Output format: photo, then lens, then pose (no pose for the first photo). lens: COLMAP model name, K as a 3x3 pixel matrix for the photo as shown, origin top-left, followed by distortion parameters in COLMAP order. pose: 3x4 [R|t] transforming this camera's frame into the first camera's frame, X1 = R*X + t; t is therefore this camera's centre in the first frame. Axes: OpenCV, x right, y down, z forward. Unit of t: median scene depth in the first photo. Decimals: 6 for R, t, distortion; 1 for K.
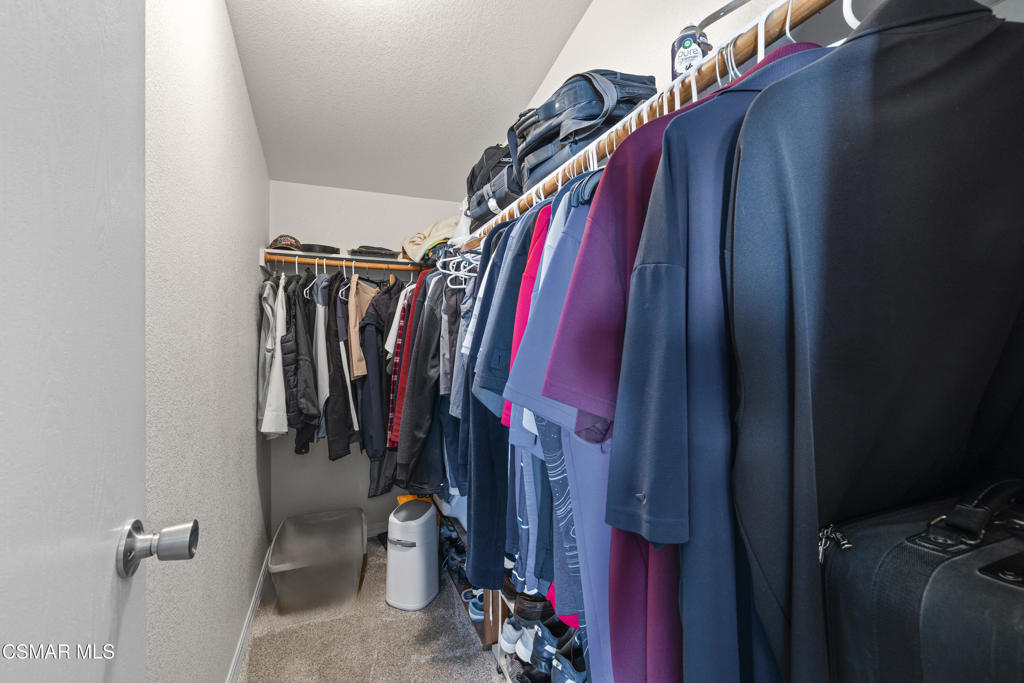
lens RADIAL K [[437.0, 0, 512.0], [0, 437.0, 341.5], [0, 0, 1]] dist [-0.000567, -0.000082]
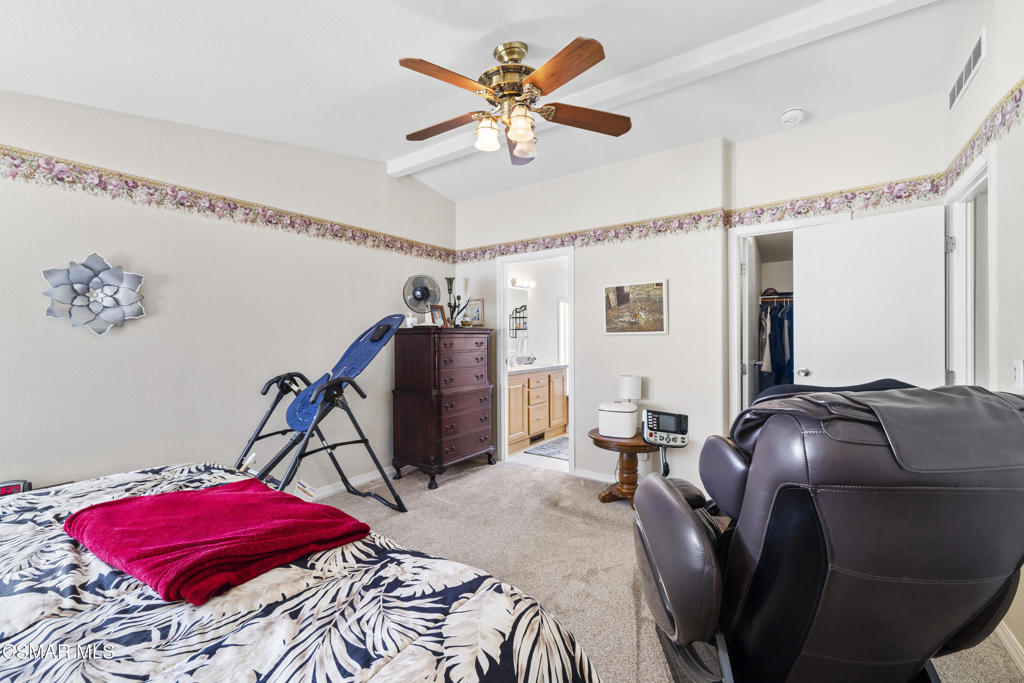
lens RADIAL K [[437.0, 0, 512.0], [0, 437.0, 341.5], [0, 0, 1]] dist [-0.000567, -0.000082]
pose [[0.545426, 0.000410, -0.838159, 0.717530], [0.001030, 0.999999, 0.001159, 0.027155], [0.838159, -0.001496, 0.545425, -1.496411]]
